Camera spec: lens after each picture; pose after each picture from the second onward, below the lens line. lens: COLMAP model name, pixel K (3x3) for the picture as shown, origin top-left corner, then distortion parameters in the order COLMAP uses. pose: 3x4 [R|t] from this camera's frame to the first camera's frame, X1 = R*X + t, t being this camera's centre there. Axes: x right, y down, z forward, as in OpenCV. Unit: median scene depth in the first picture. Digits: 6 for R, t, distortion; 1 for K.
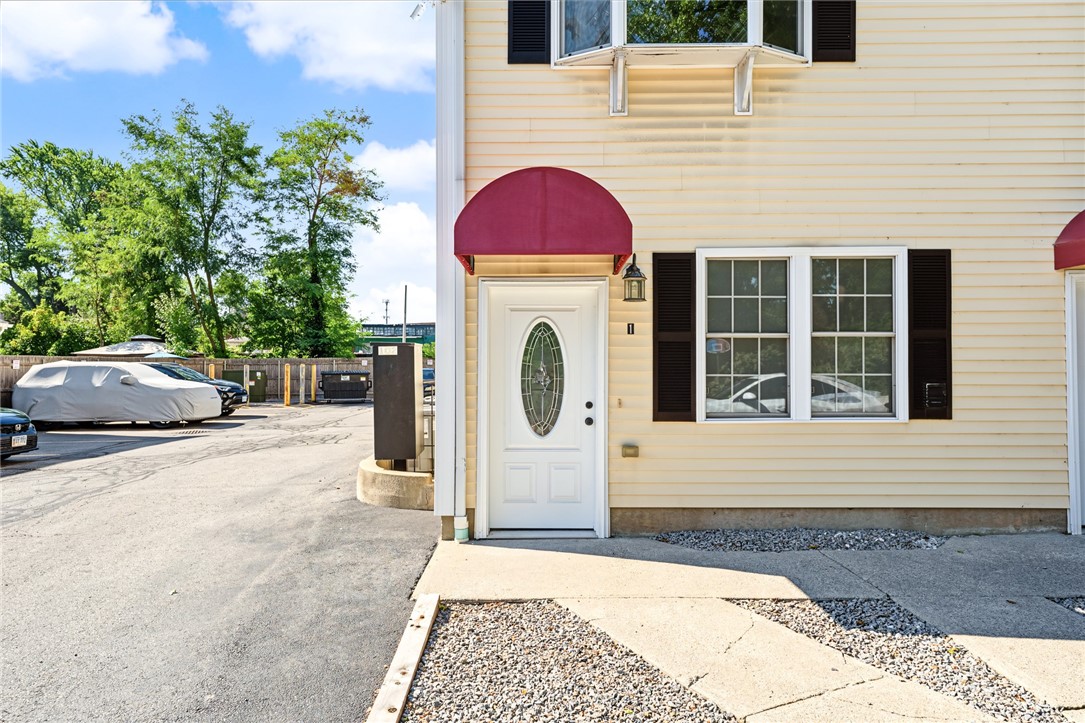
lens RADIAL K [[793.3, 0, 542.5], [0, 793.3, 361.5], [0, 0, 1]] dist [0.023673, -0.003007]
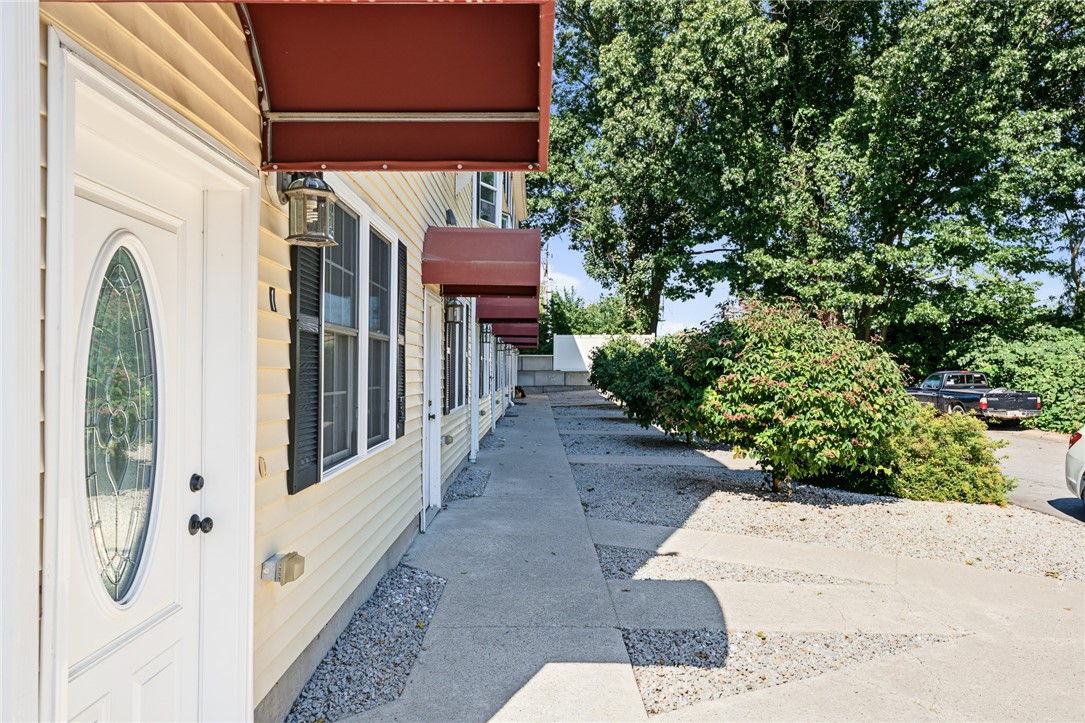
lens RADIAL K [[735.7, 0, 542.5], [0, 735.7, 361.5], [0, 0, 1]] dist [0.000642, 0.000116]
pose [[-0.029153, 0.010619, 0.999519, -0.409446], [-0.006364, 0.999921, -0.010808, -0.003701], [-0.999555, -0.006676, -0.029084, 1.093626]]
